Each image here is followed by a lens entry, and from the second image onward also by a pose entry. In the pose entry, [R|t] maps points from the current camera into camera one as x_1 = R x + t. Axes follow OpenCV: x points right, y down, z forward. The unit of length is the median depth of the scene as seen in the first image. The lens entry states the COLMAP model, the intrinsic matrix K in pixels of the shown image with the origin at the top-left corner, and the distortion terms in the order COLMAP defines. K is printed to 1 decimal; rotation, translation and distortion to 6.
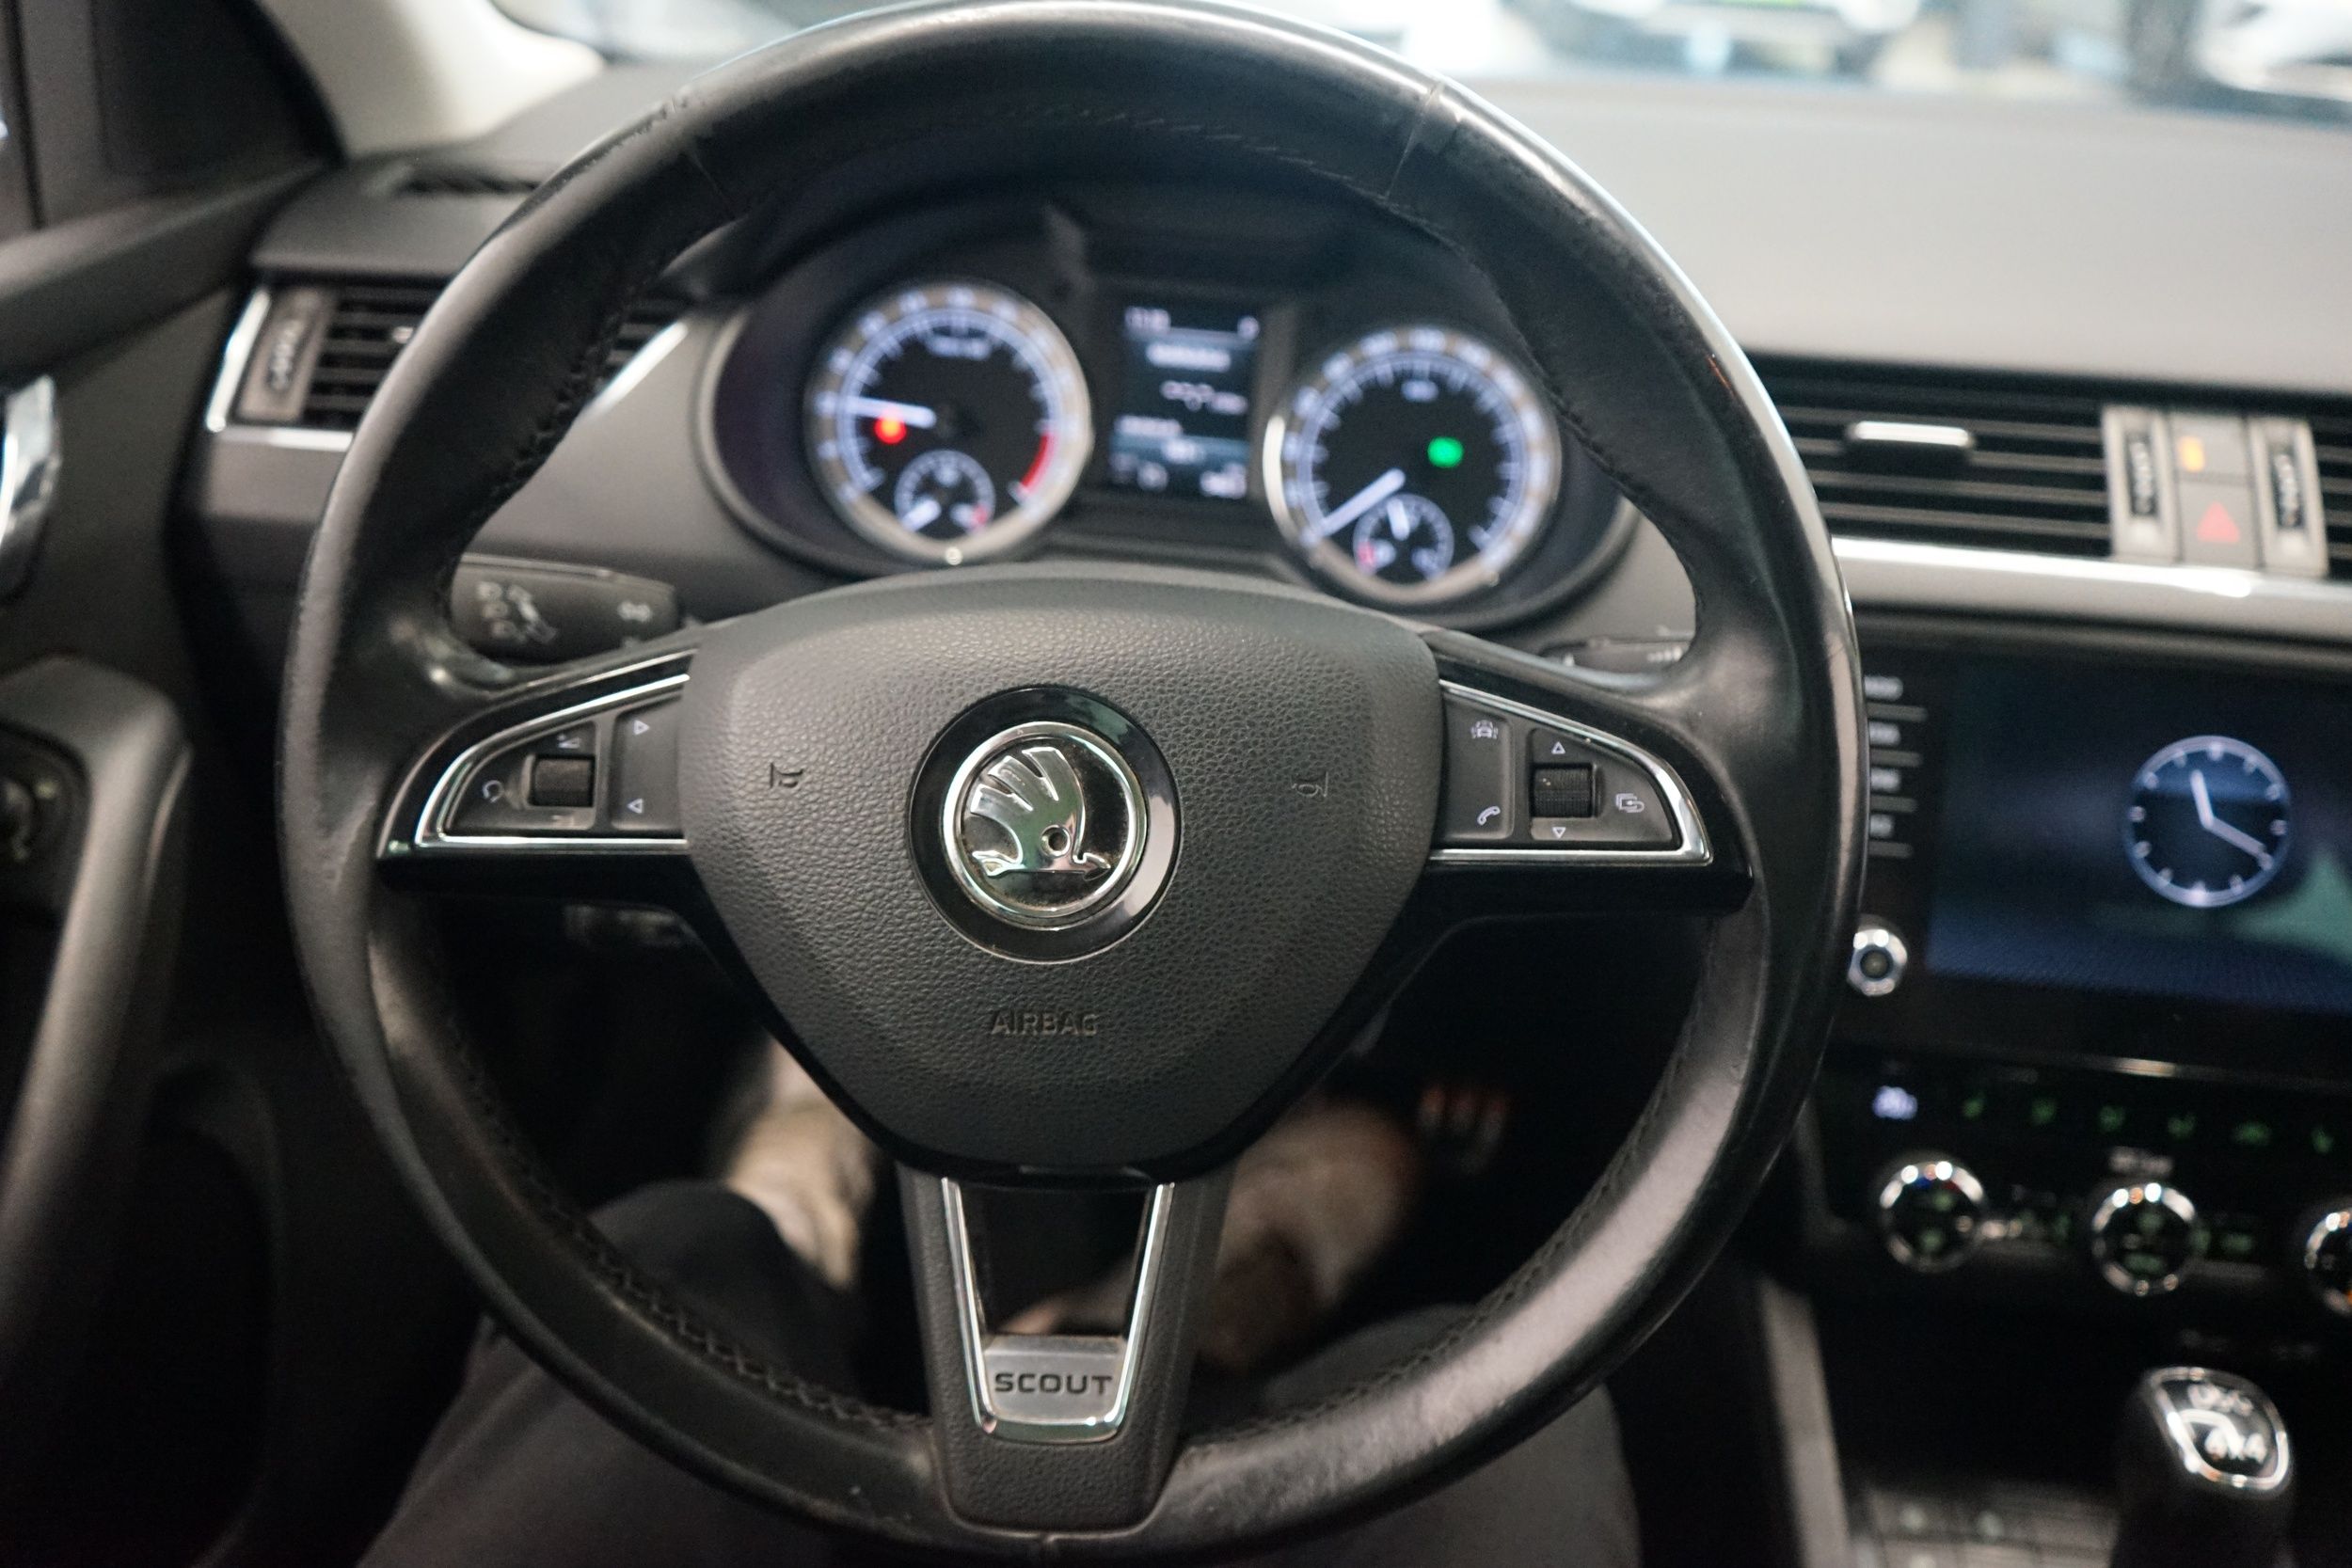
lens RADIAL K [[1951.2, 0, 1176.0], [0, 1951.2, 784.0], [0, 0, 1]] dist [0.001069, 0.001590]
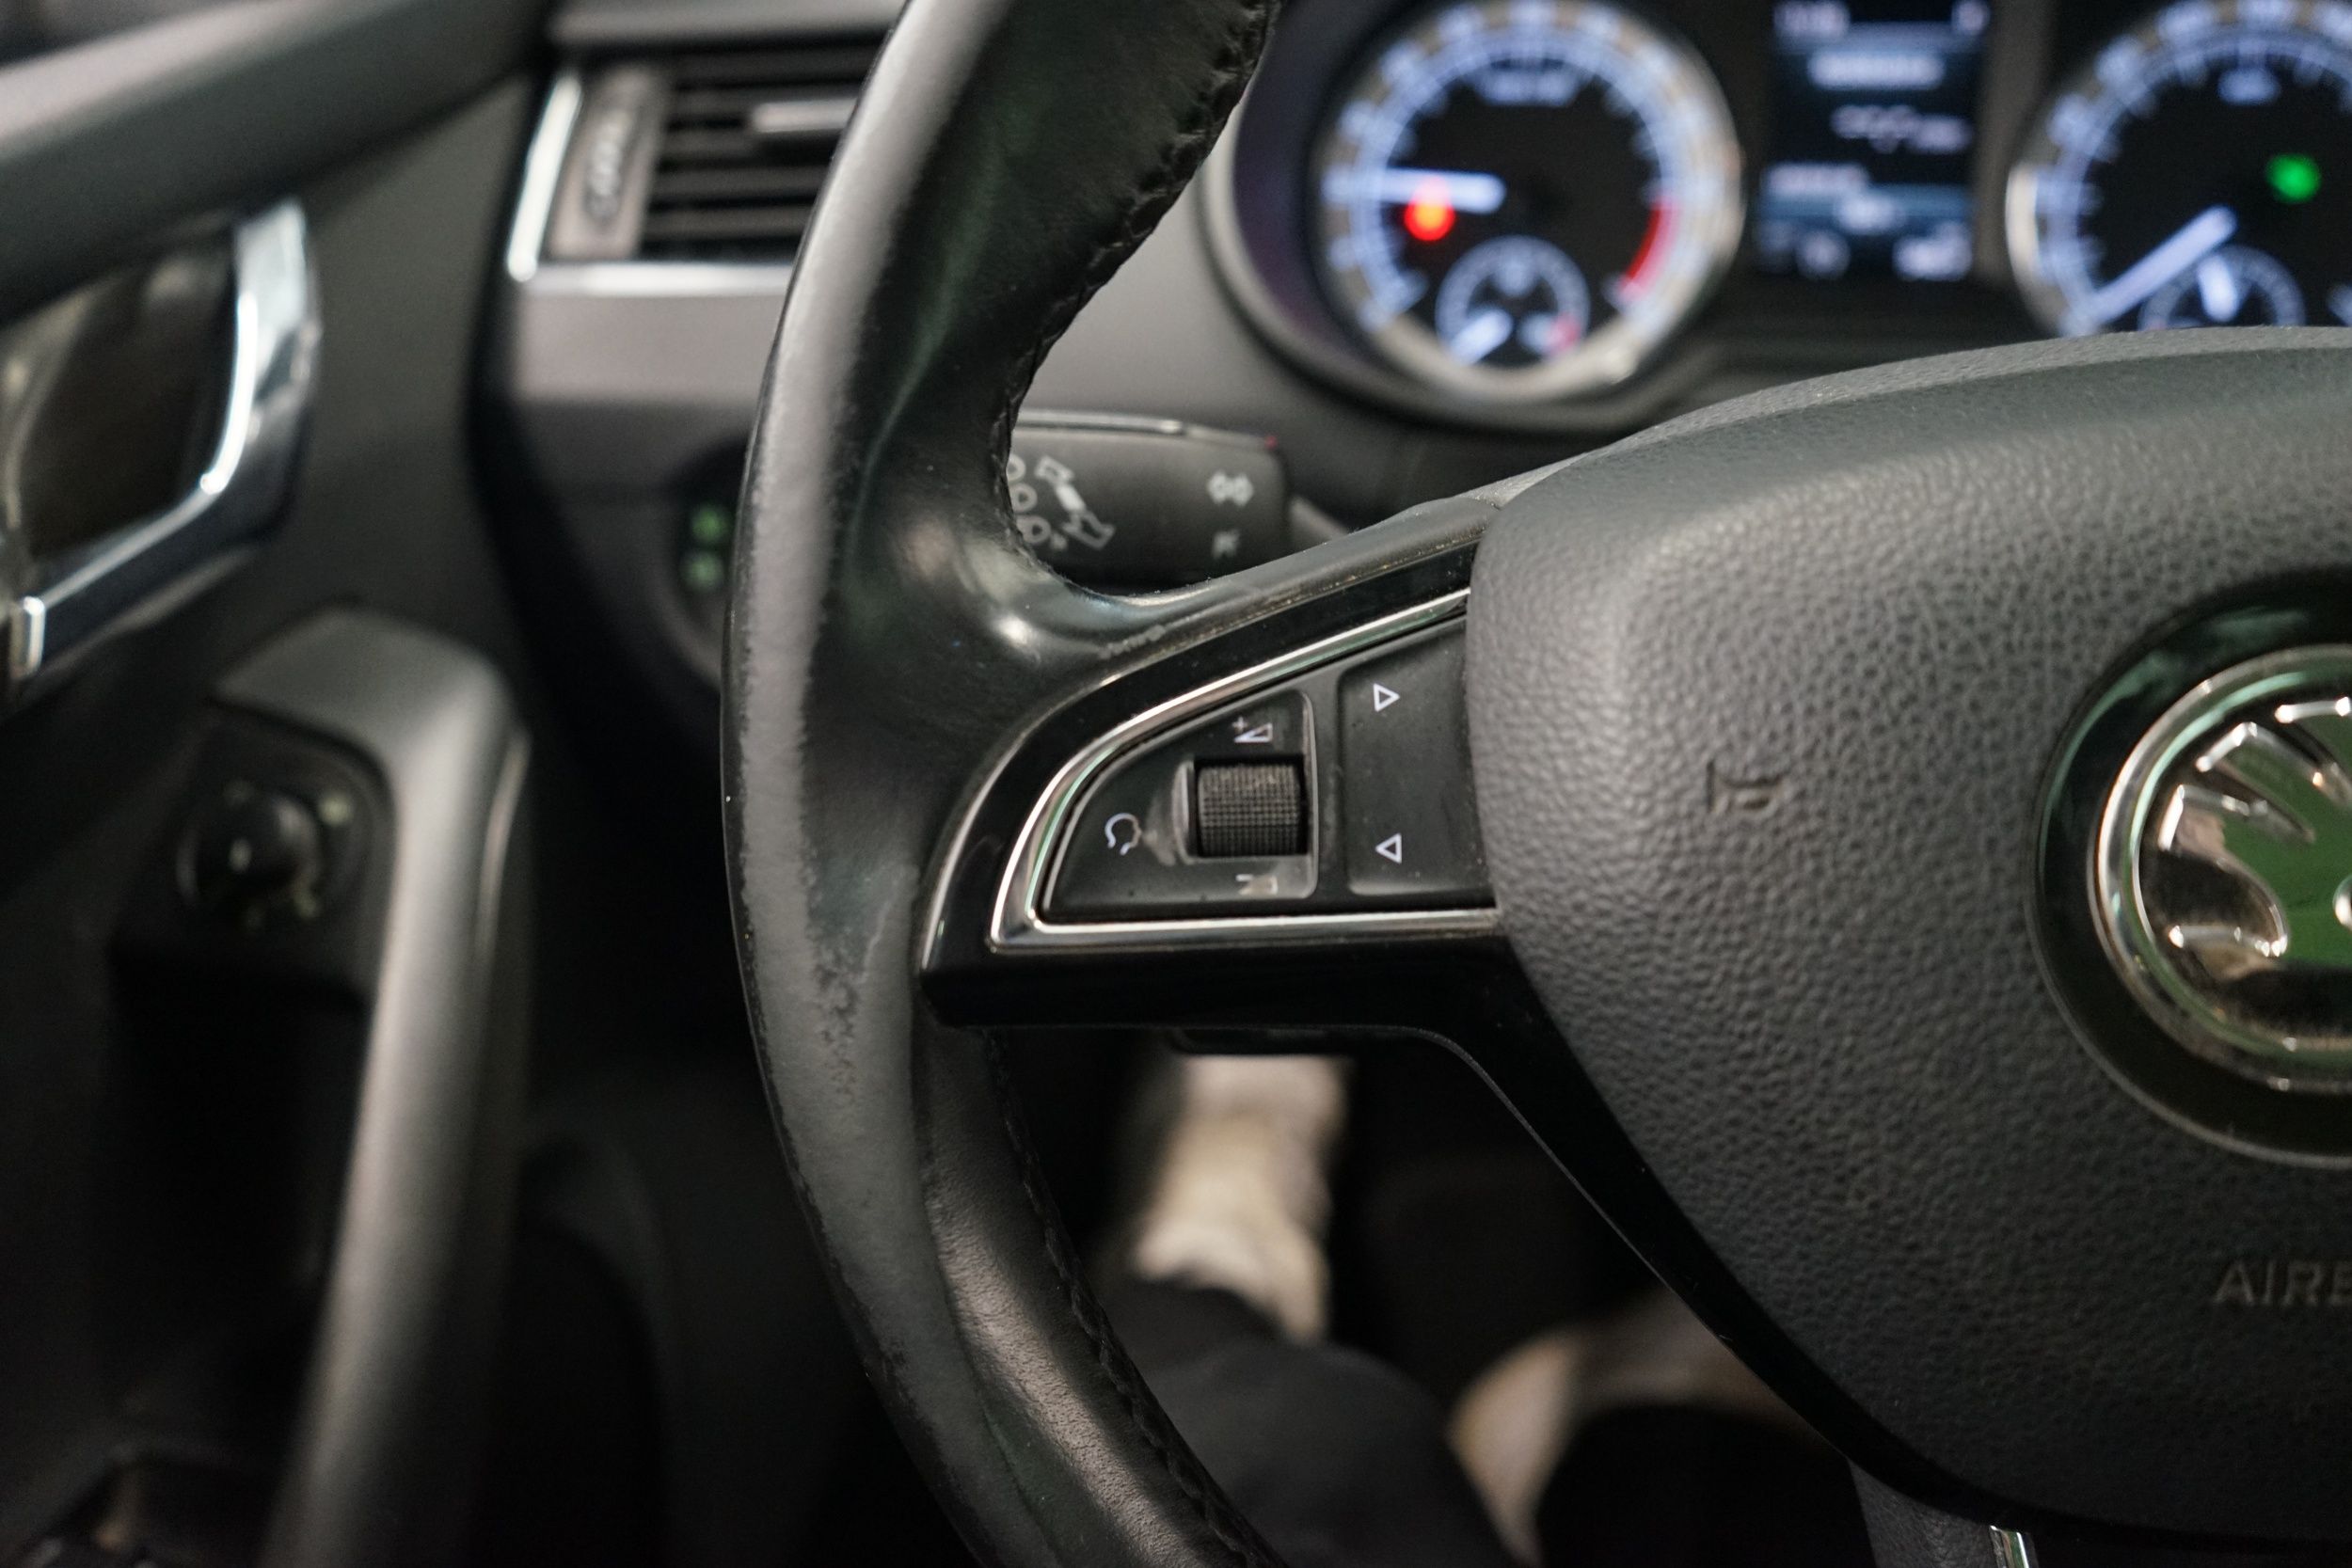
lens RADIAL K [[1951.2, 0, 1176.0], [0, 1951.2, 784.0], [0, 0, 1]] dist [0.001069, 0.001590]
pose [[0.991353, -0.046710, -0.122631, -0.229991], [0.053759, 0.997048, 0.054818, -0.032237], [0.119708, -0.060936, 0.990937, 0.407691]]
